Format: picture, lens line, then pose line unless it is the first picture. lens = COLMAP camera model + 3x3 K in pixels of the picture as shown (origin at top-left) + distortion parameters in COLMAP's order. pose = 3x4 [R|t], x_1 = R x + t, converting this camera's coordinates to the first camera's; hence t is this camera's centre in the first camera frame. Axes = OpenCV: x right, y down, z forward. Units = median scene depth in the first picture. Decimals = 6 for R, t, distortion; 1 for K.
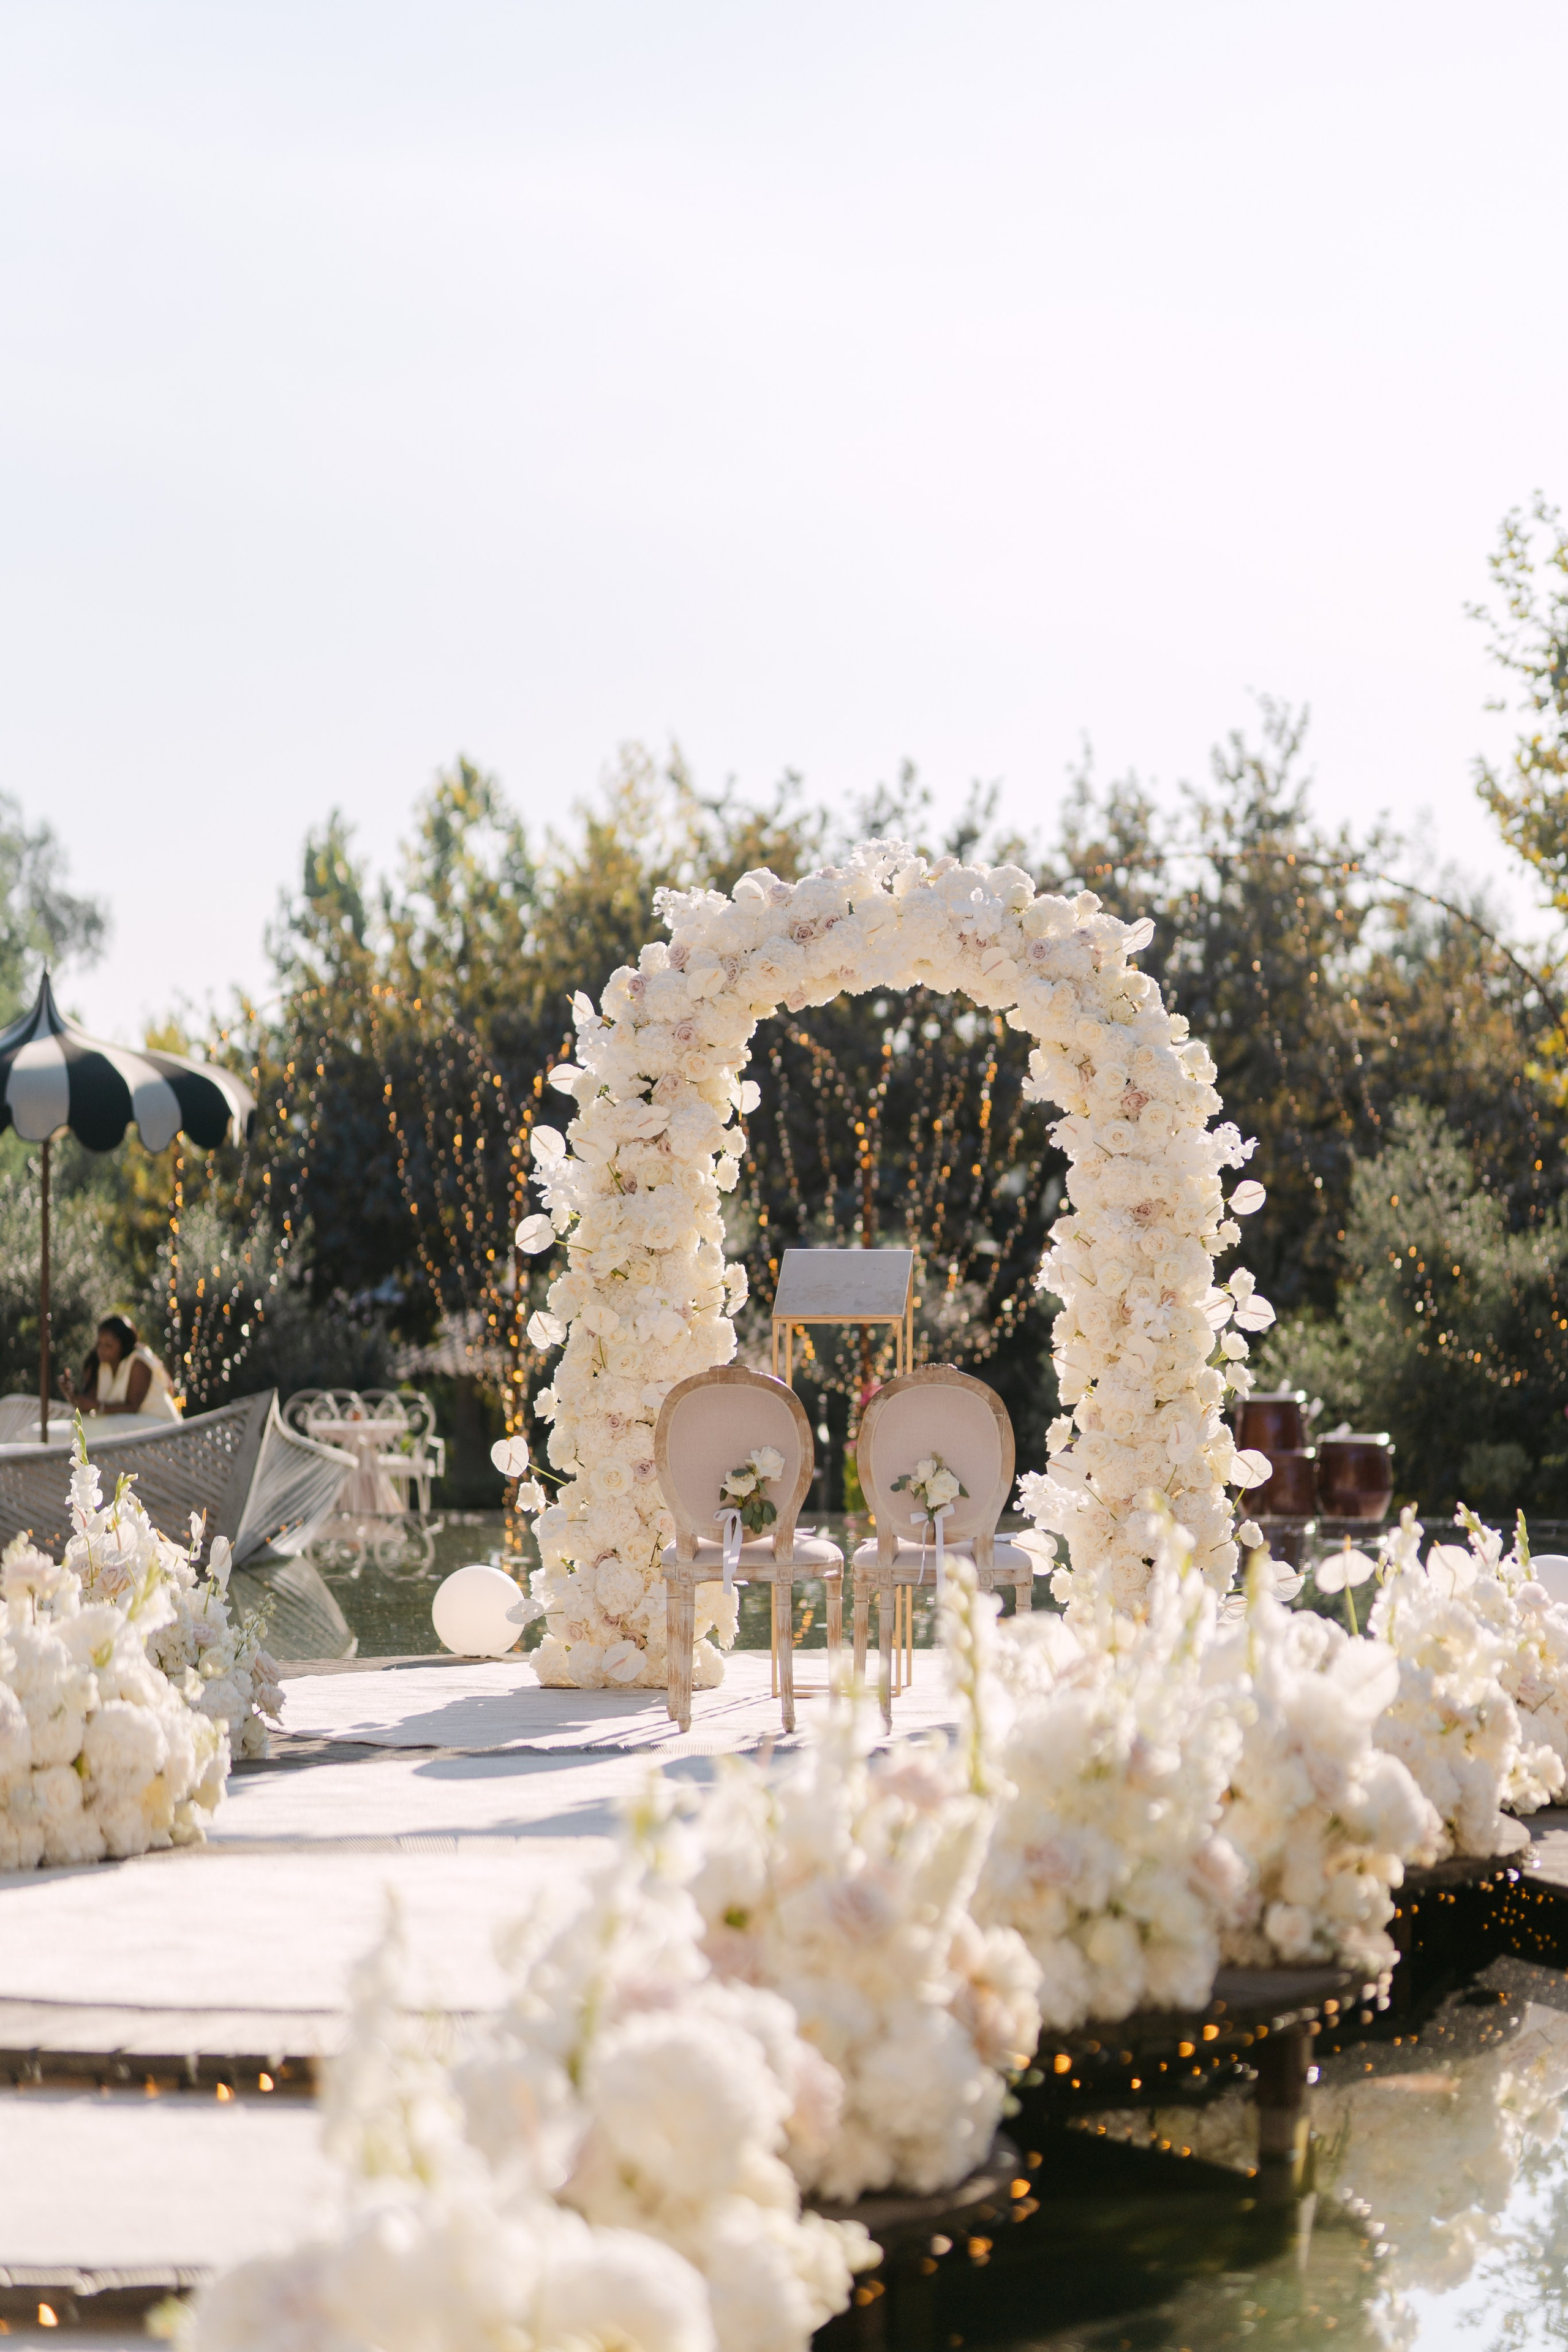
lens RADIAL K [[5852.3, 0, 784.0], [0, 5852.3, 1176.0], [0, 0, 1]] dist [-0.004036, 0.152726]
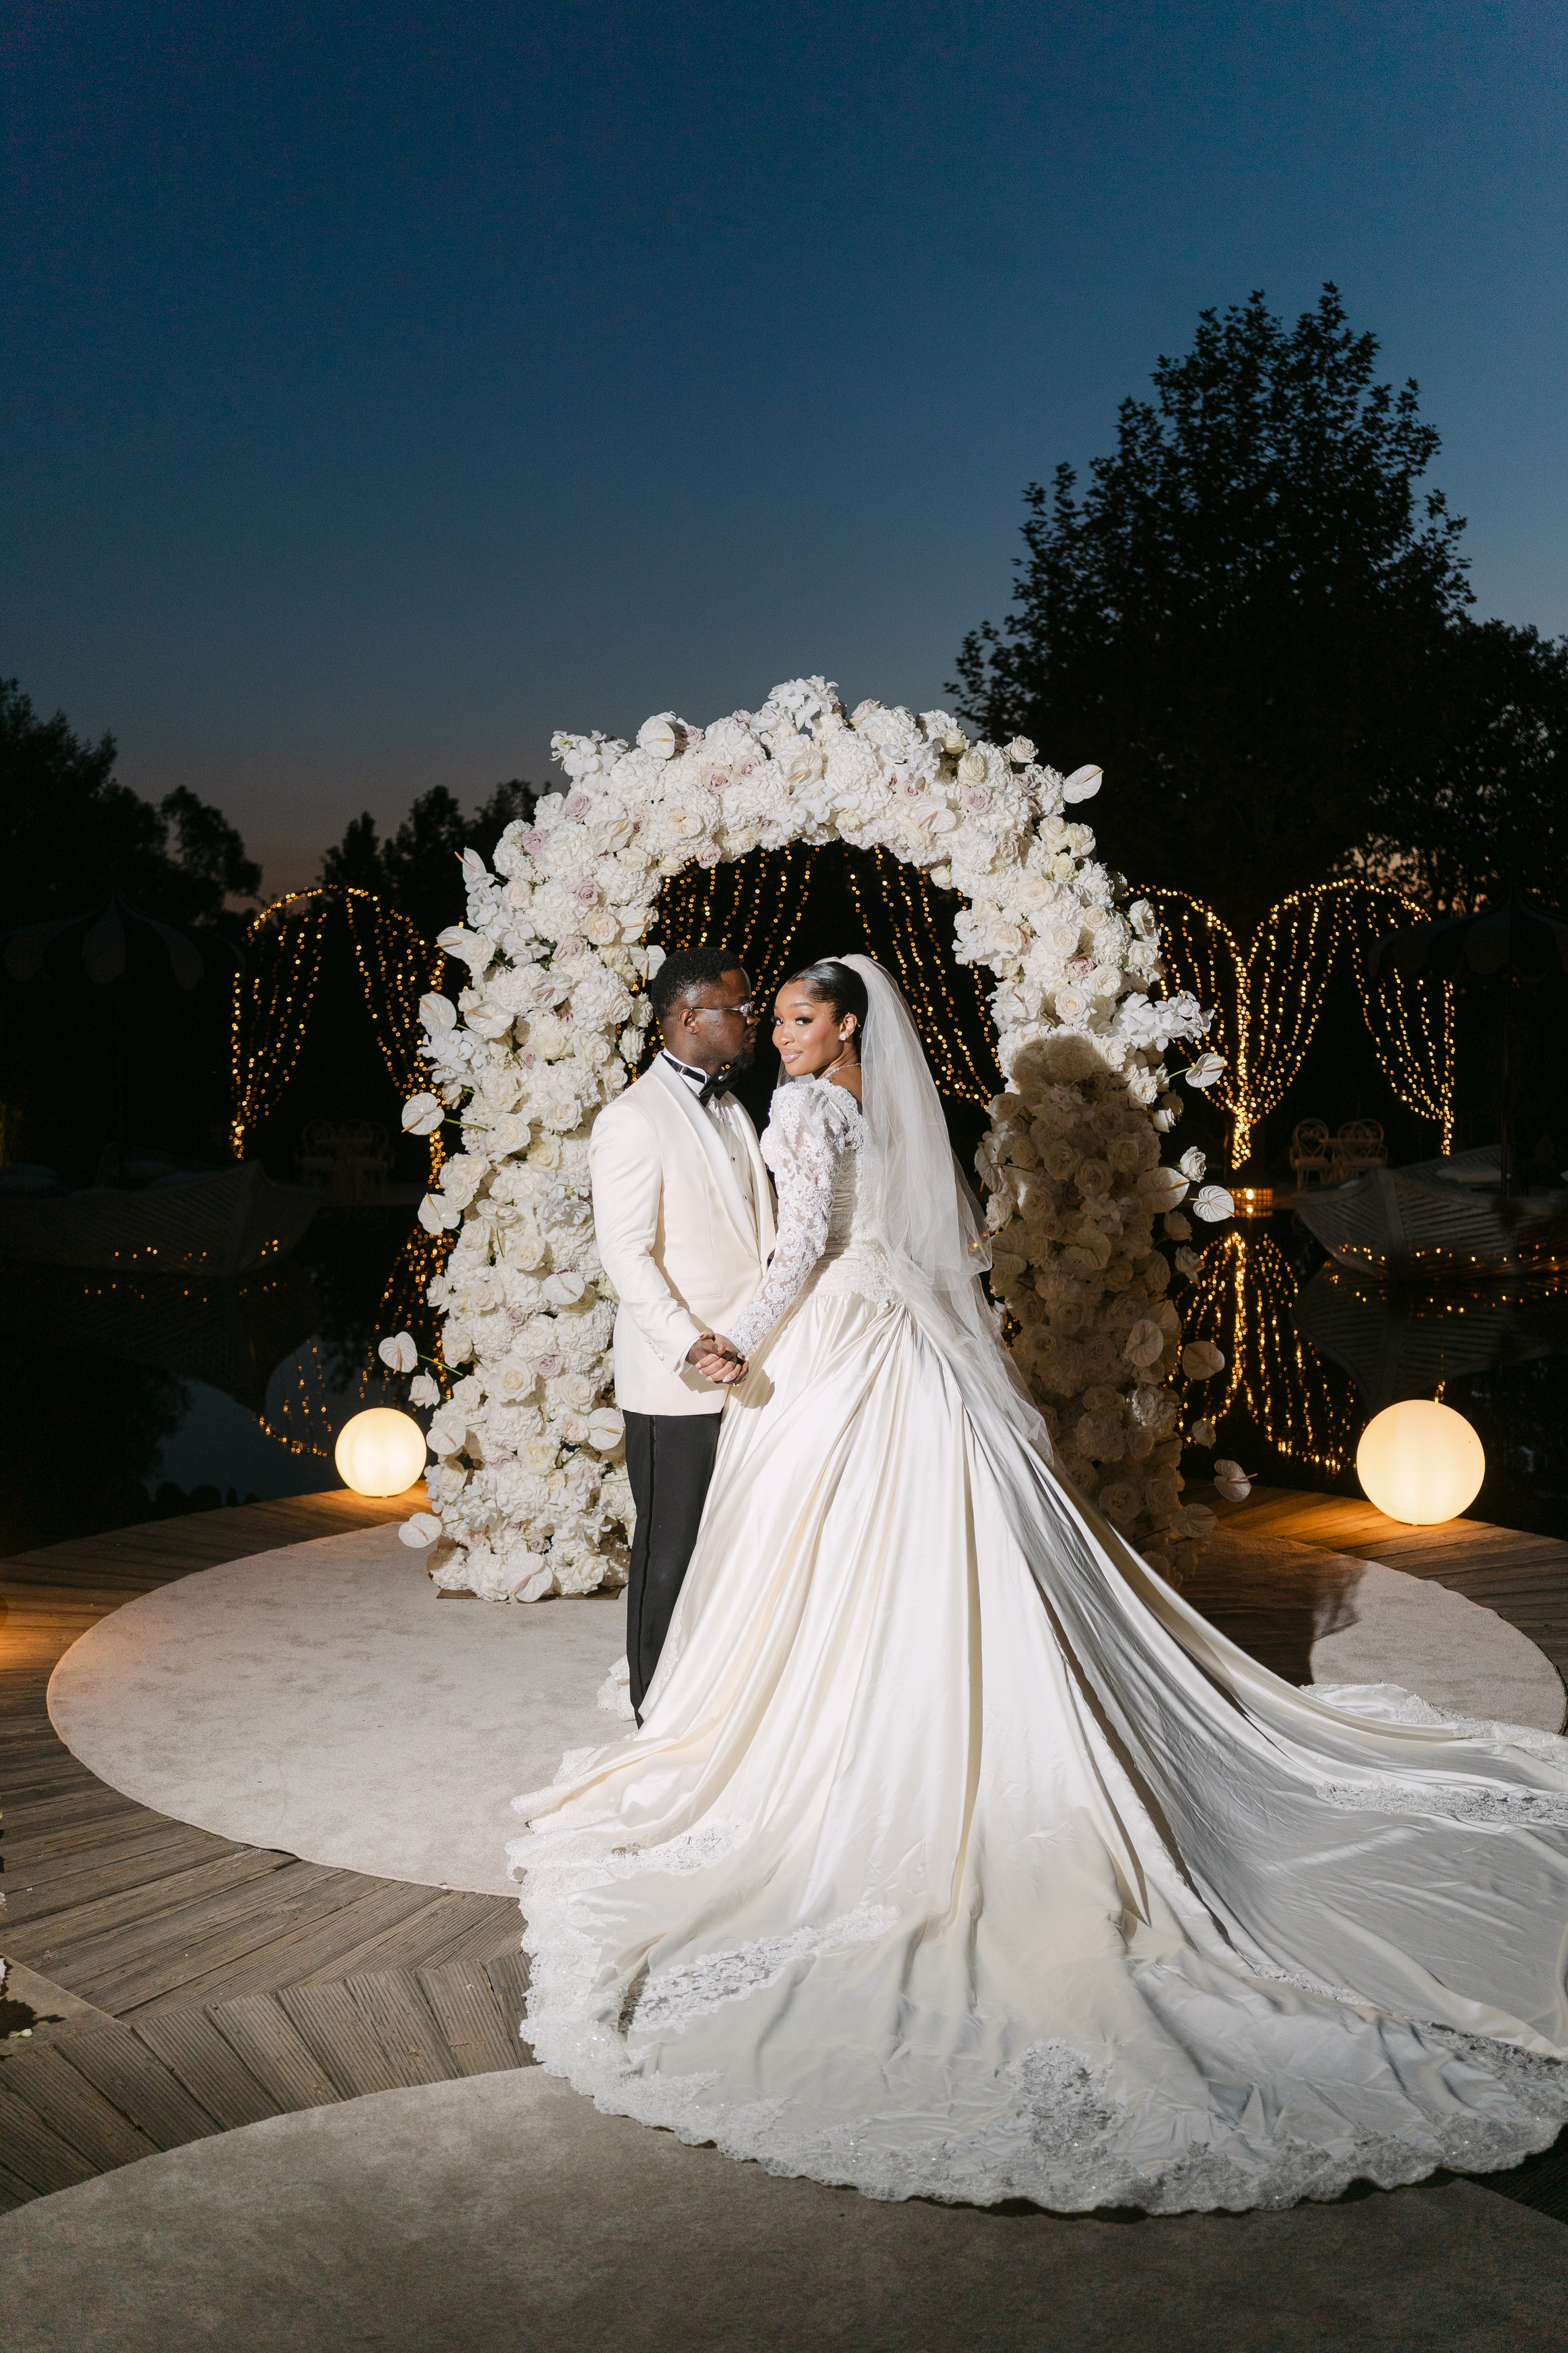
lens RADIAL K [[2352.1, 0, 784.0], [0, 2352.1, 1176.5], [0, 0, 1]] dist [0.000759, -0.003960]
pose [[0.995225, -0.010173, 0.097073, -0.022359], [0.002061, 0.996522, 0.083301, -0.010674], [-0.097583, -0.082703, 0.991785, 0.628142]]
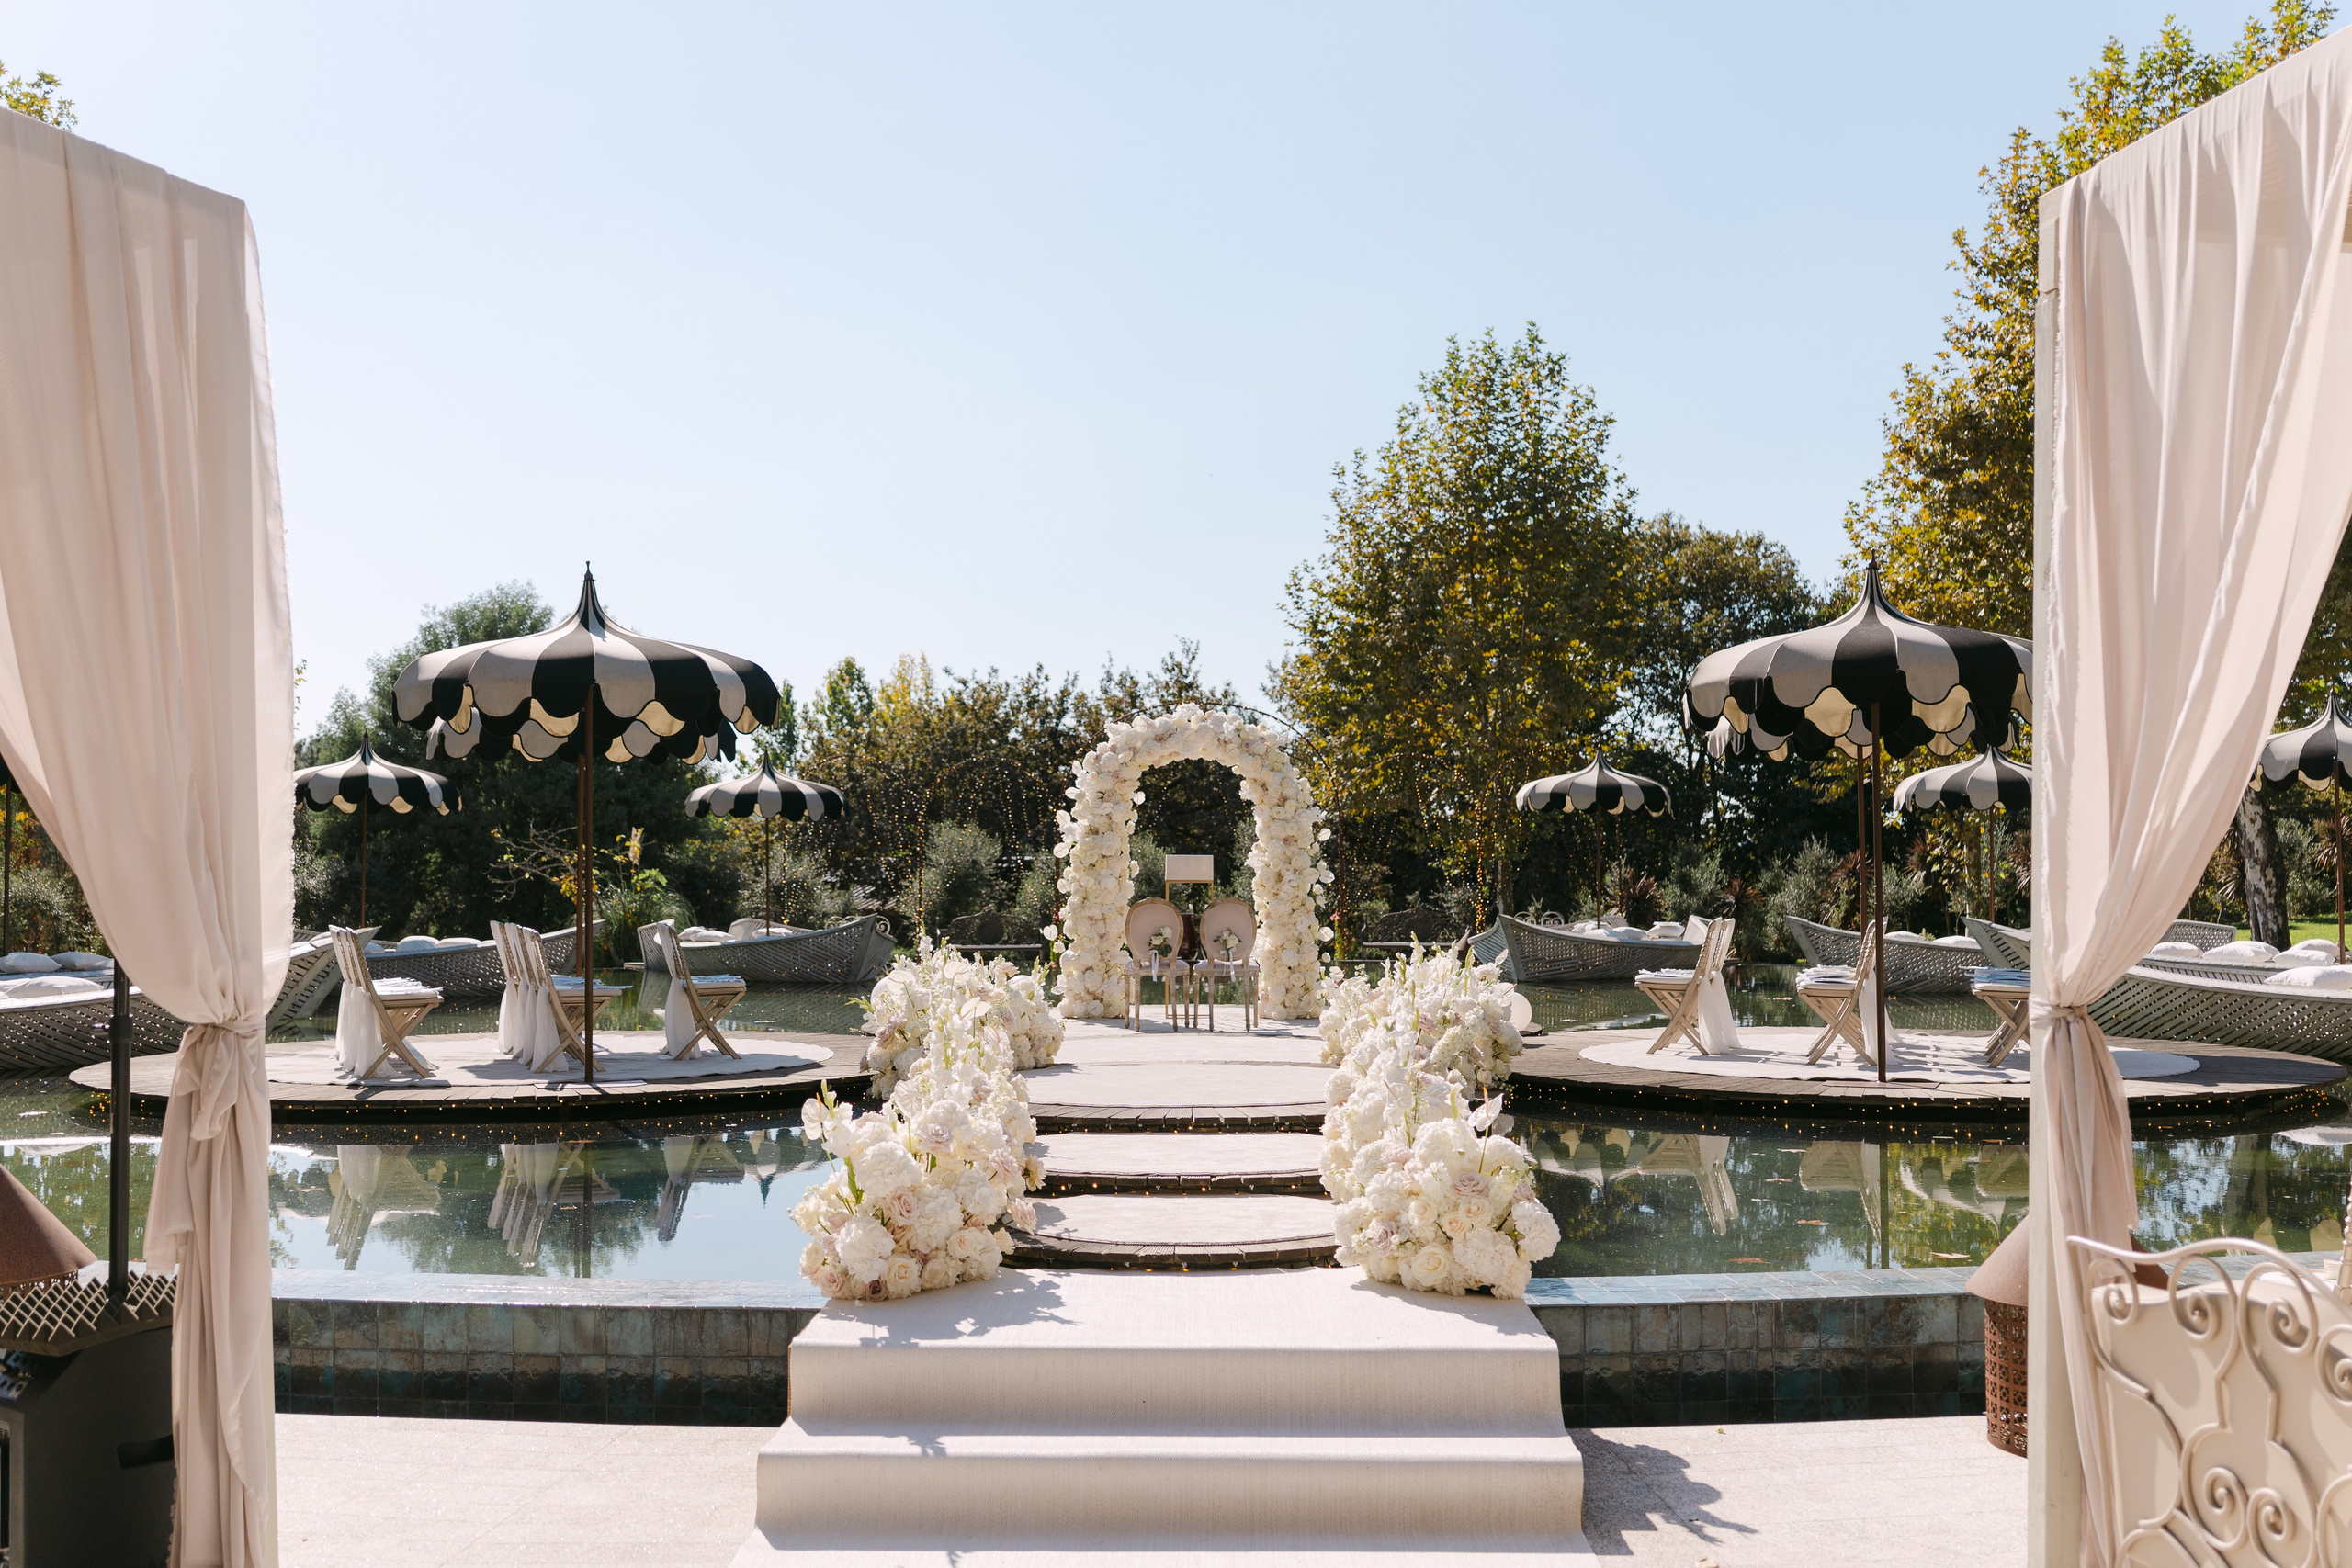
lens RADIAL K [[2420.0, 0, 1176.0], [0, 2420.0, 784.0], [0, 0, 1]] dist [0.051457, 0.002172]
pose [[0.993829, -0.006369, 0.110740, -0.113621], [0.008427, 0.999800, -0.018121, -0.000063], [-0.110603, 0.018942, 0.993684, -0.117652]]
